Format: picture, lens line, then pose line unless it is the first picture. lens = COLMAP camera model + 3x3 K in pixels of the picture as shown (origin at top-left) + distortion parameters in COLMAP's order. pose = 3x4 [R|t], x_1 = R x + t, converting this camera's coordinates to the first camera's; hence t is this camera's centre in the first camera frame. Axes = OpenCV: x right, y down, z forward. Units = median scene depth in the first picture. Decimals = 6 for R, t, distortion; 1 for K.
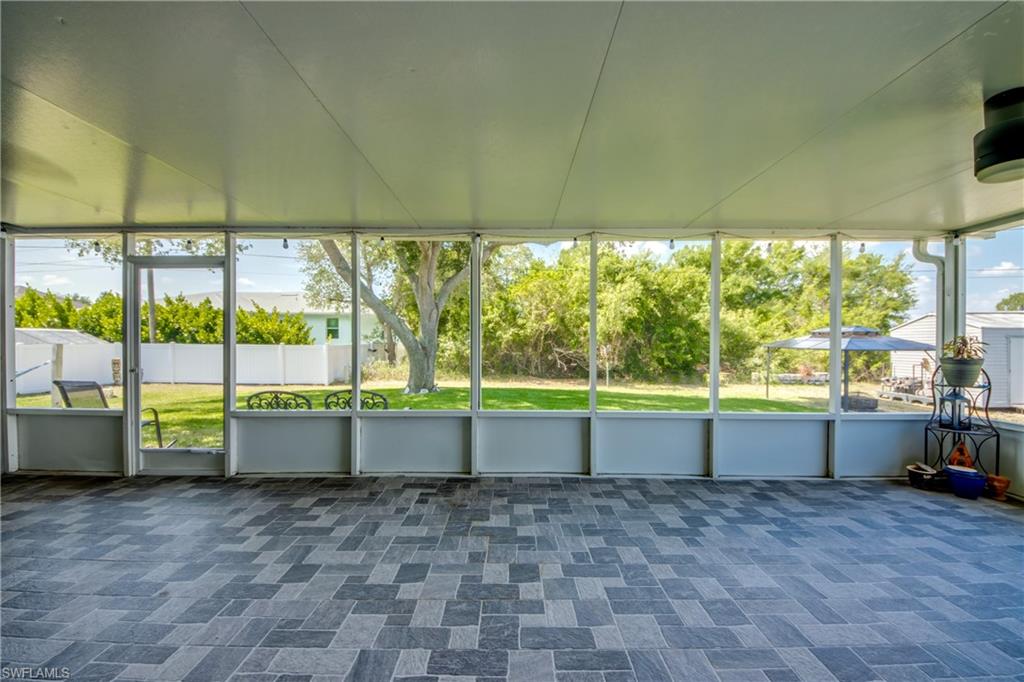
lens RADIAL K [[385.8, 0, 505.6], [0, 385.8, 340.2], [0, 0, 1]] dist [0.030124, -0.020868]
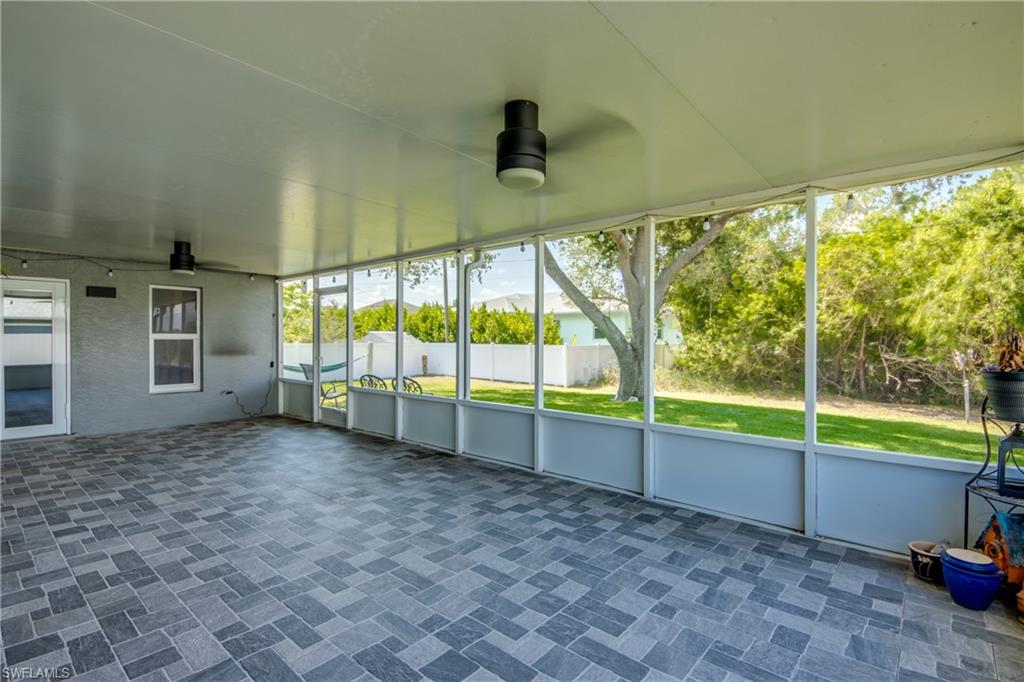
lens RADIAL K [[478.6, 0, 512.0], [0, 478.6, 341.0], [0, 0, 1]] dist [0.033407, -0.029410]
pose [[0.763162, 0.002433, -0.646203, 0.275255], [-0.002261, 0.999997, 0.001095, 0.000313], [0.646203, 0.000625, 0.763165, -0.005605]]
